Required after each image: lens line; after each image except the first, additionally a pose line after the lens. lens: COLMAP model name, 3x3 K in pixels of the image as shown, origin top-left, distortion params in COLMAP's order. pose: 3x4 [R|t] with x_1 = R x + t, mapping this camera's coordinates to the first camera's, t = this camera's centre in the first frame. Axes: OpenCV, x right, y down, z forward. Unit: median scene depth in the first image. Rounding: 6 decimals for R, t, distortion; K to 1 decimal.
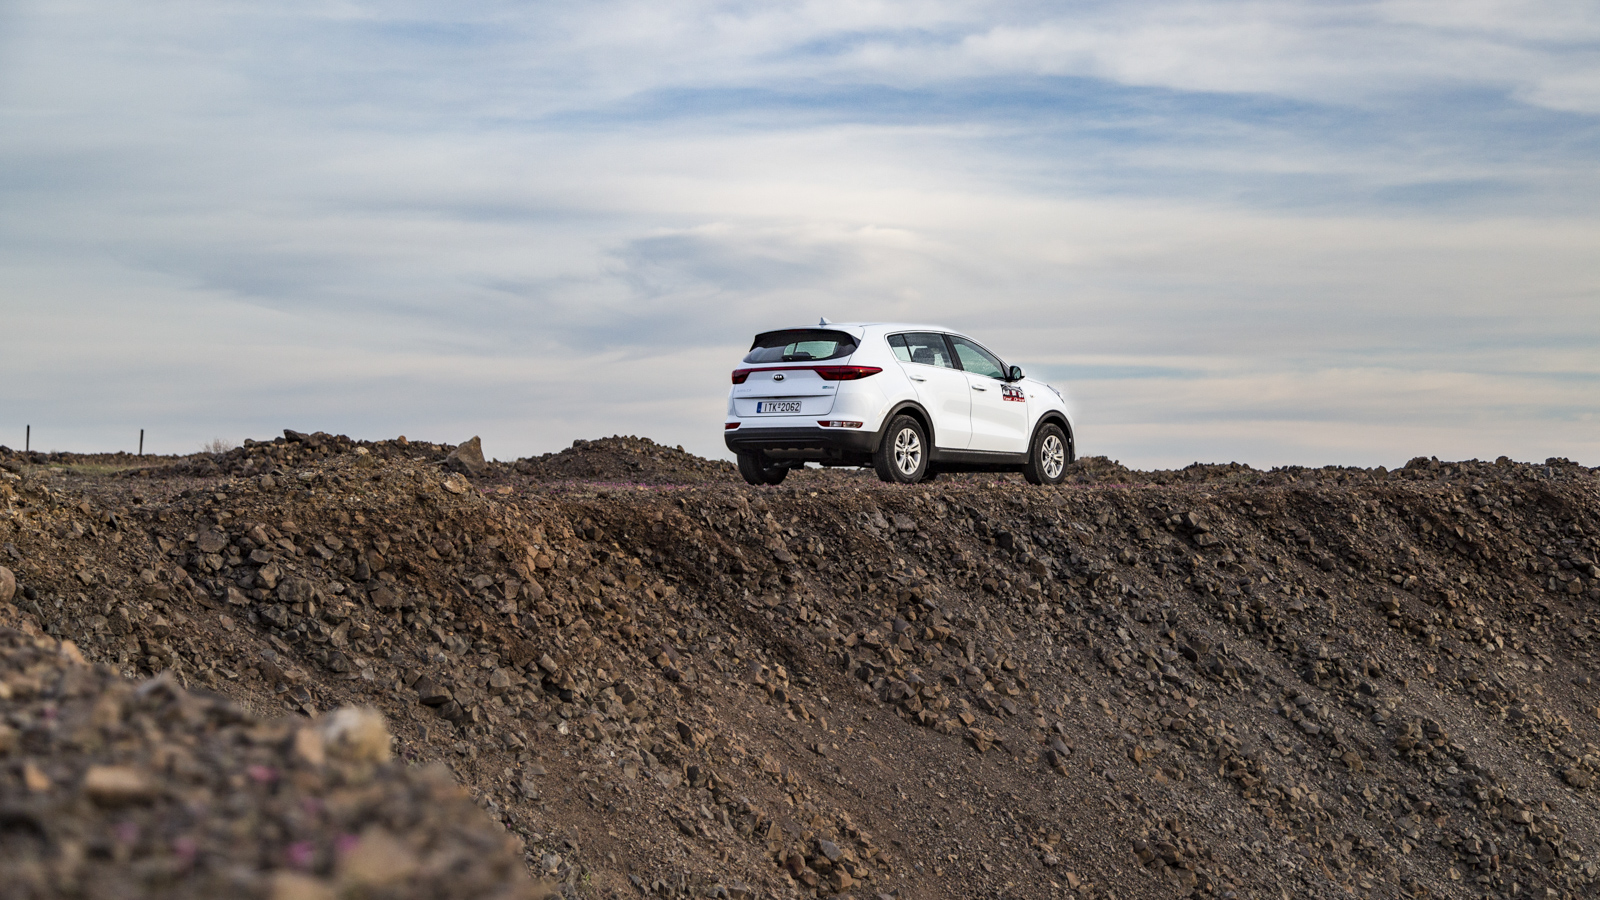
lens RADIAL K [[3086.2, 0, 800.0], [0, 3086.2, 450.0], [0, 0, 1]] dist [0.504308, -0.009112]
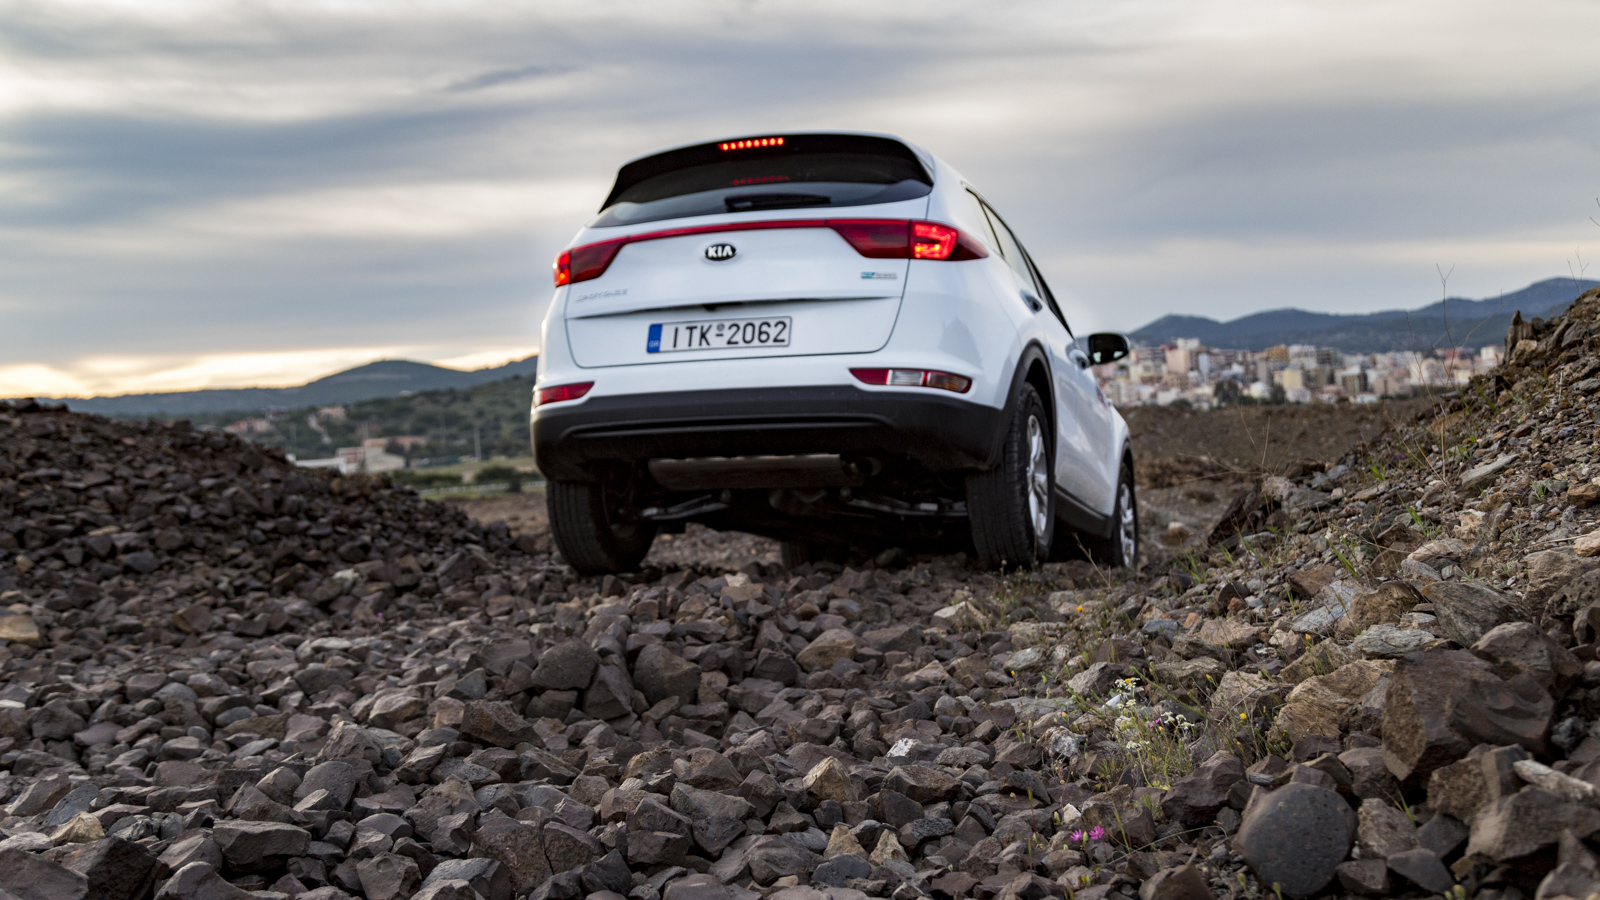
lens RADIAL K [[1426.3, 0, 800.0], [0, 1426.3, 450.0], [0, 0, 1]] dist [0.176364, 0.002239]
pose [[0.942128, 0.051681, 0.331247, -0.049491], [-0.013179, 0.992992, -0.117443, 0.017682], [-0.334995, 0.106281, 0.936207, 0.804213]]
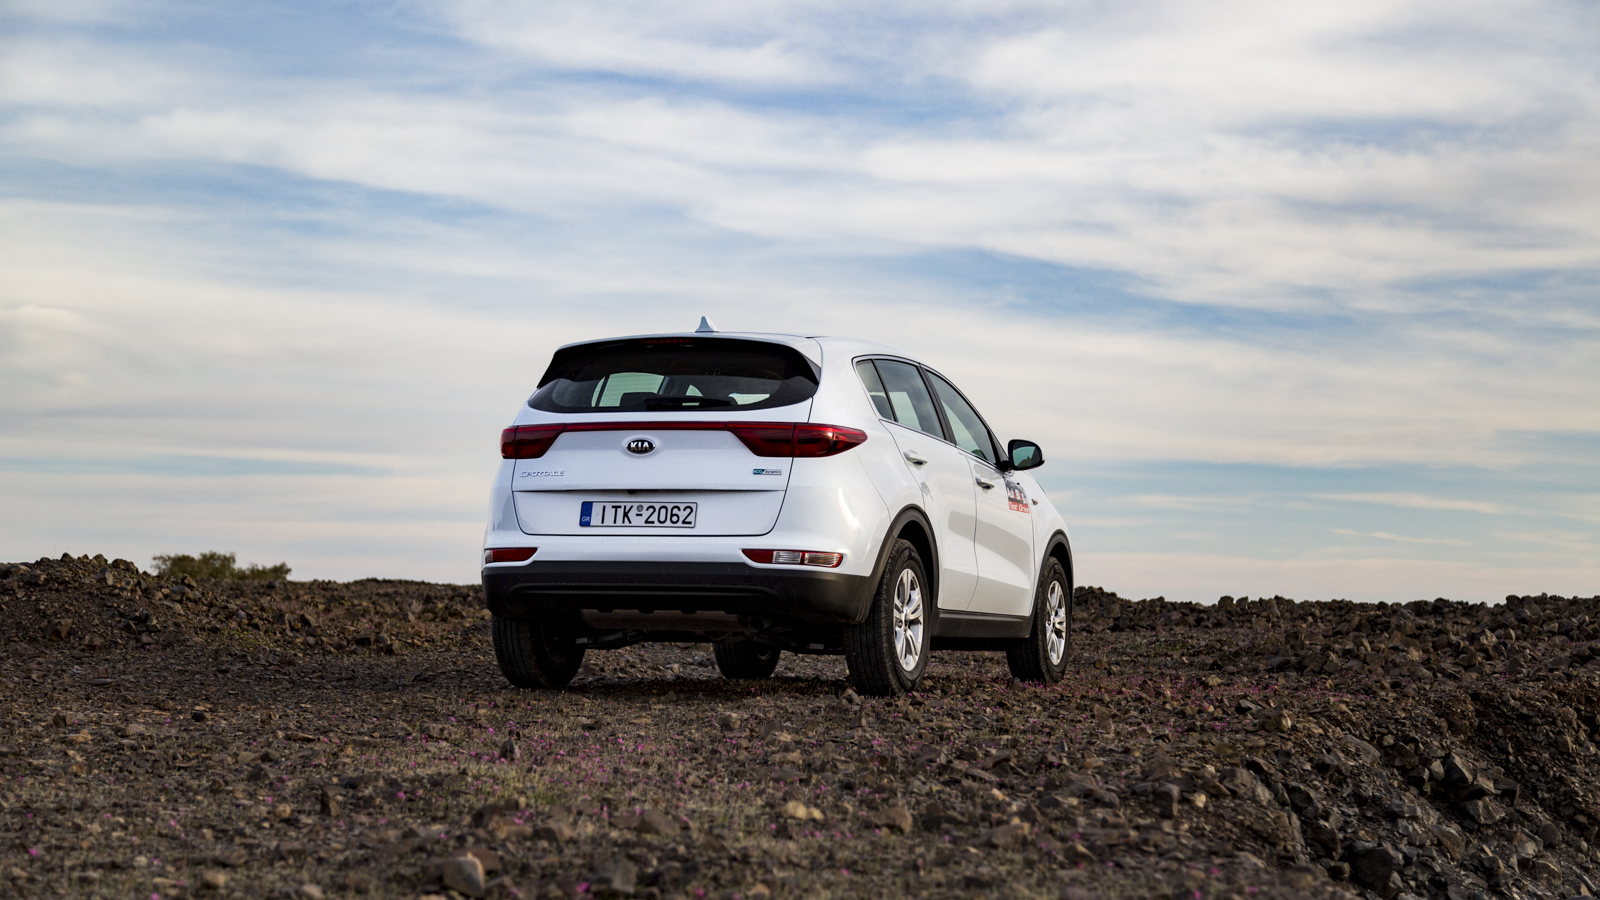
lens RADIAL K [[2743.2, 0, 800.0], [0, 2743.2, 450.0], [0, 0, 1]] dist [0.210701, -0.349780]
pose [[0.949274, 0.030937, 0.312925, -0.101751], [-0.020610, 0.999130, -0.036256, -0.008952], [-0.313774, 0.027967, 0.949086, 0.595283]]
